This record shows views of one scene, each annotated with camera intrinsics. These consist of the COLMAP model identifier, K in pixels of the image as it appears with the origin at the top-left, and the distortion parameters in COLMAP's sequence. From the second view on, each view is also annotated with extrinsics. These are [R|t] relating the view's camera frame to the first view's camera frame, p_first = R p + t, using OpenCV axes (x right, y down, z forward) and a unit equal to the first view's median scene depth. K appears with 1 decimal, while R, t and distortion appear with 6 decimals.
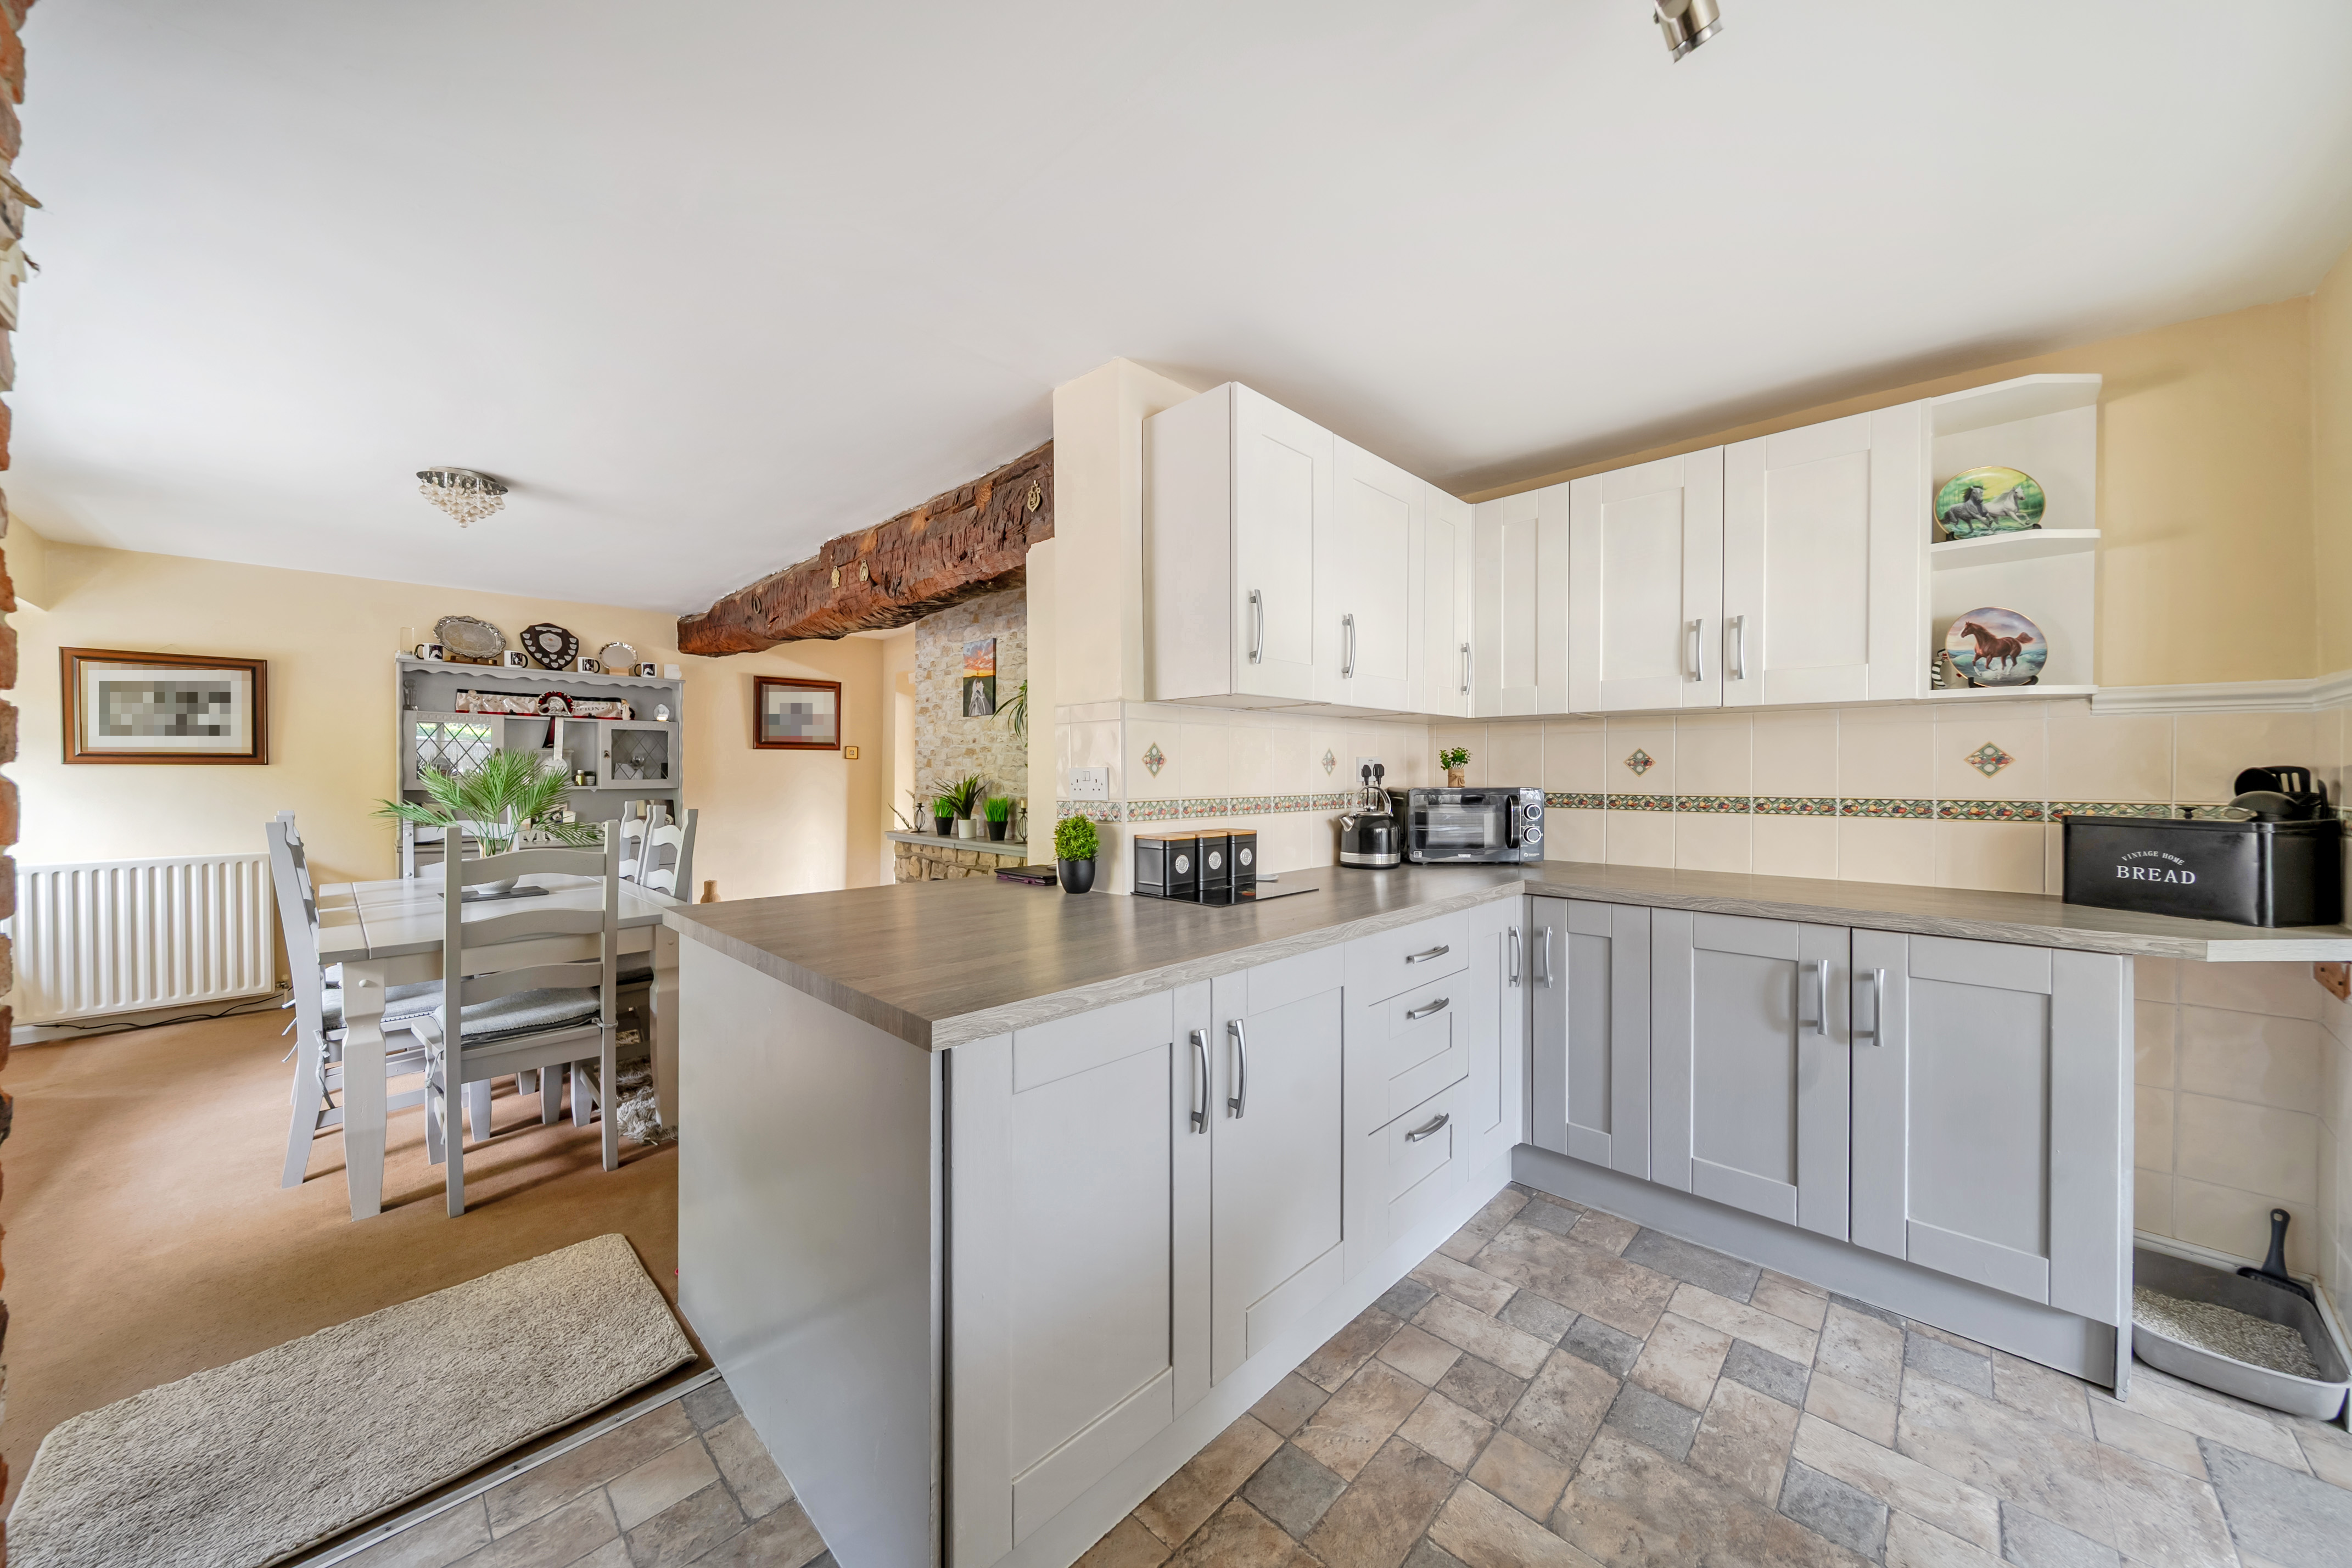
lens RADIAL K [[806.1, 0, 1171.4], [0, 806.1, 779.1], [0, 0, 1]] dist [-0.001738, -0.000187]
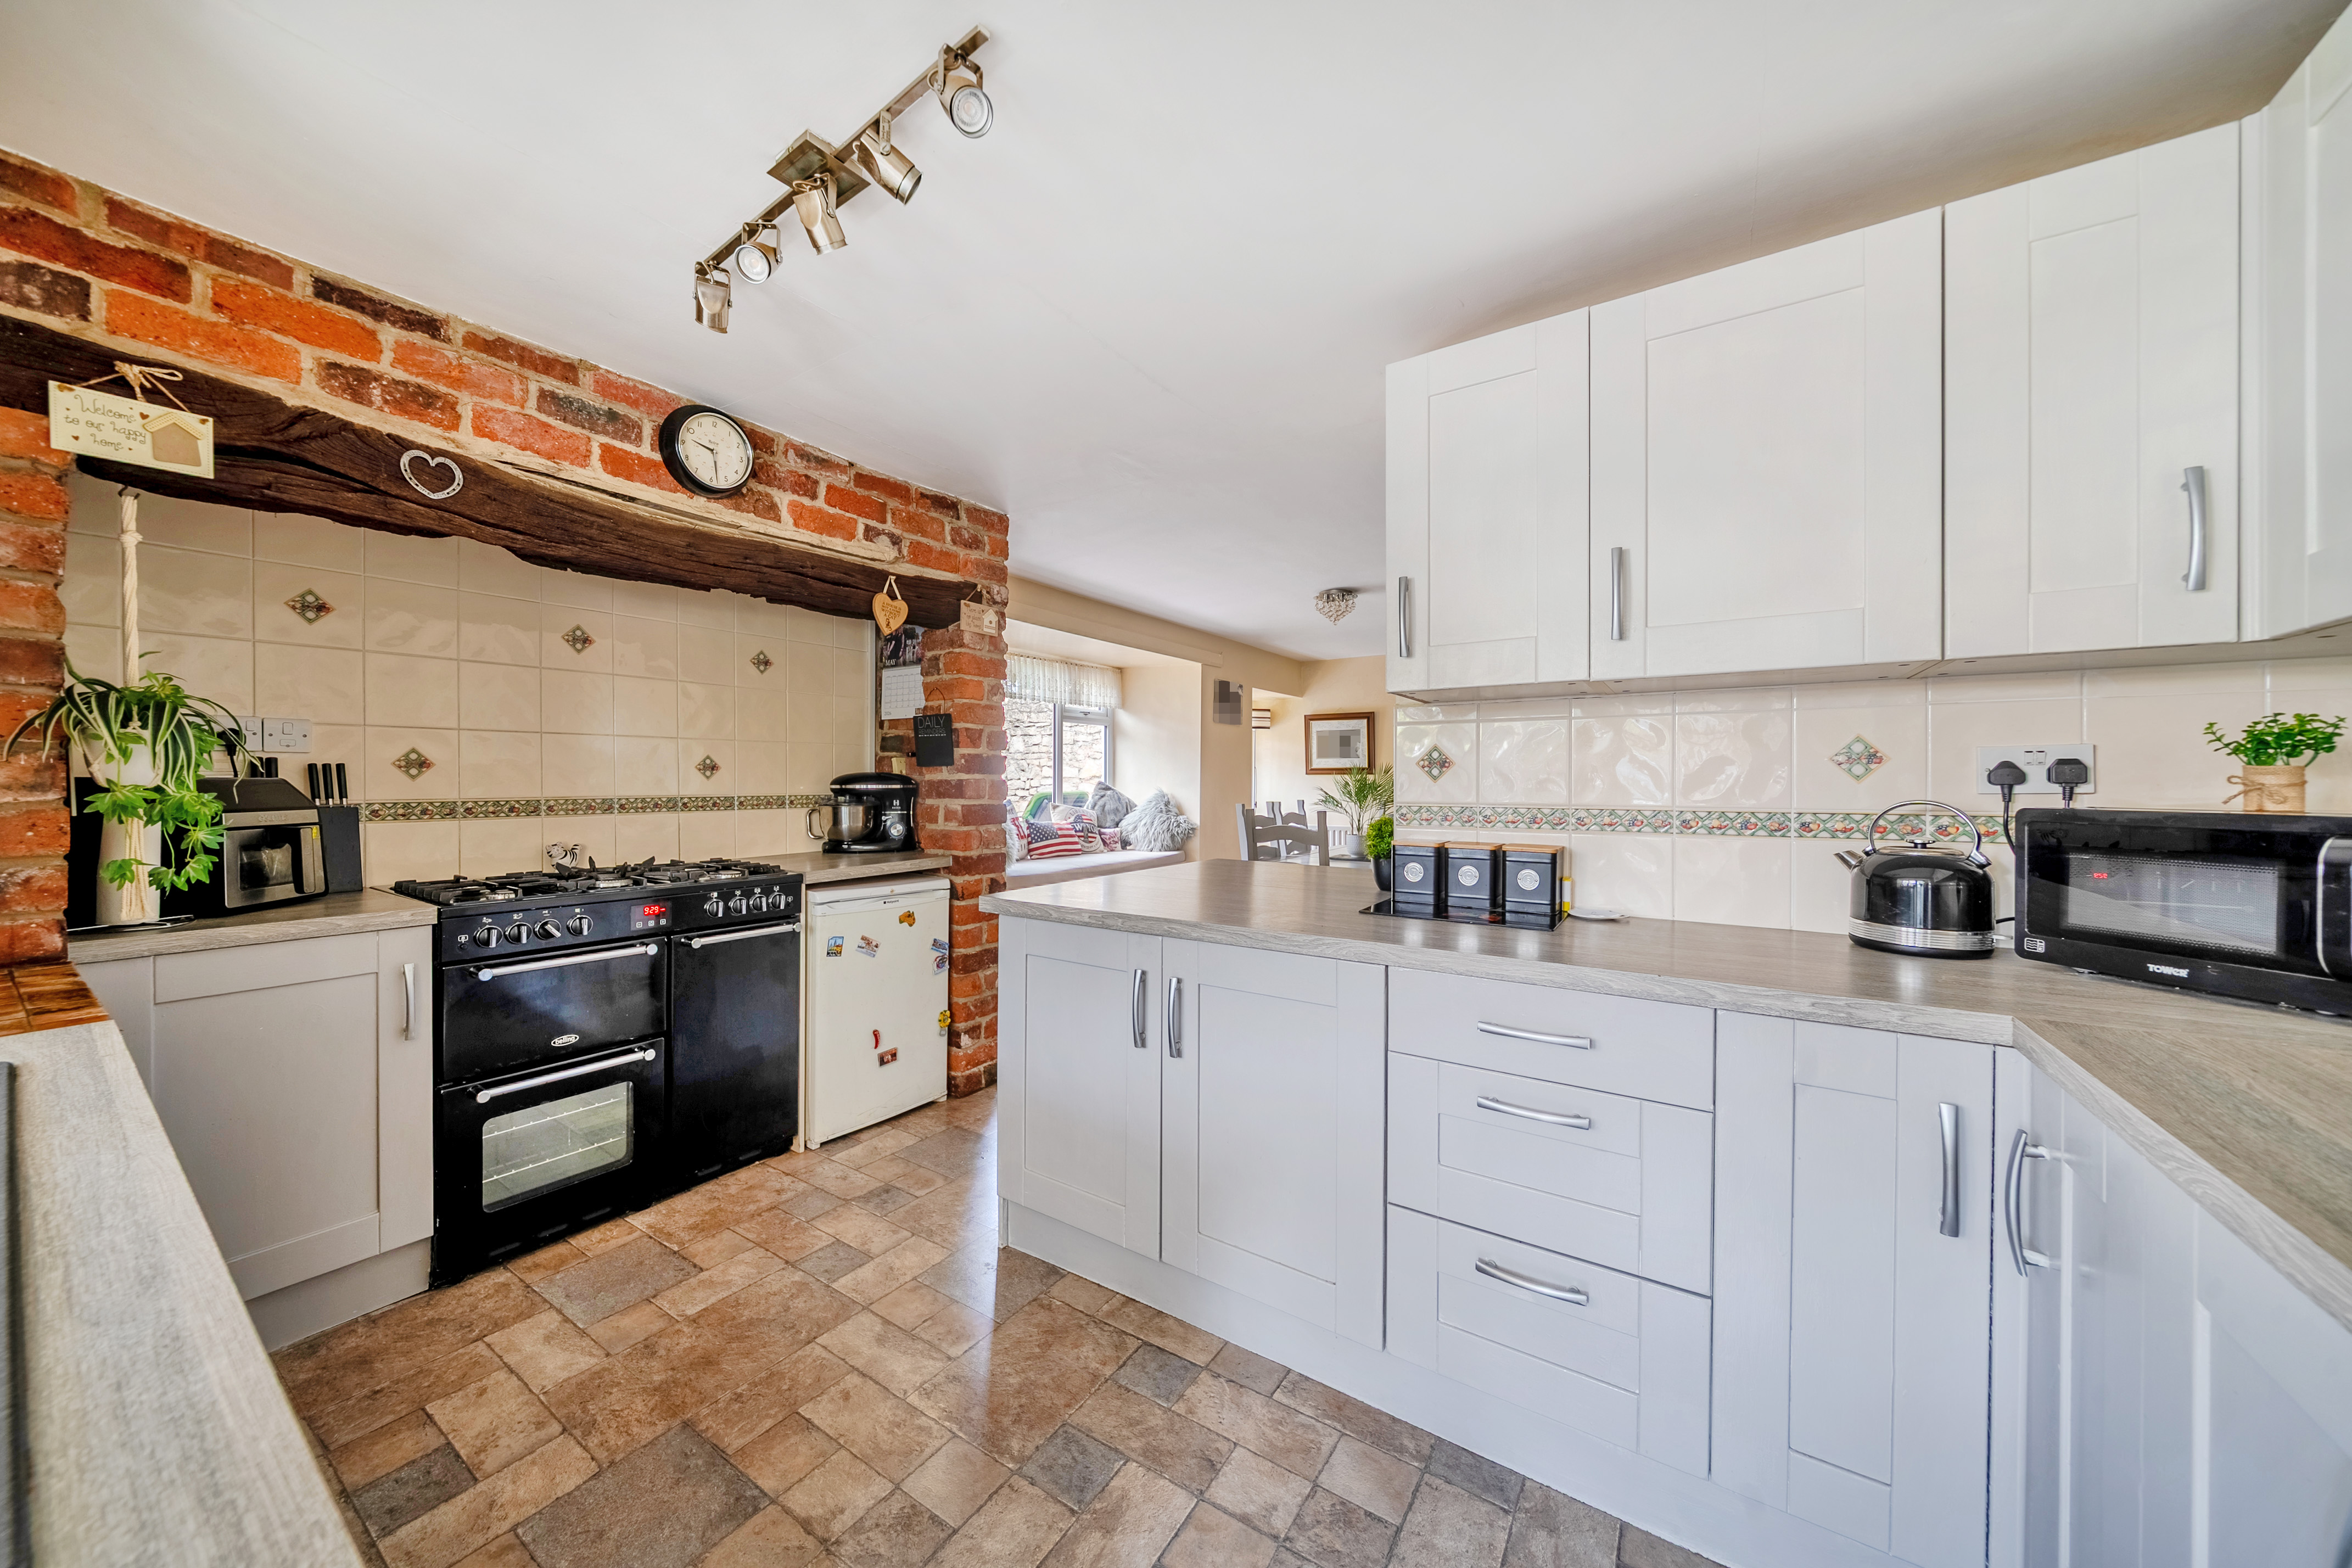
lens RADIAL K [[806.1, 0, 1173.0], [0, 806.1, 783.6], [0, 0, 1]] dist [-0.001738, -0.000187]
pose [[0.198120, 0.005534, -0.980162, 0.858436], [-0.009103, 0.999951, 0.003806, -0.000838], [0.980136, 0.008169, 0.198160, 0.503967]]
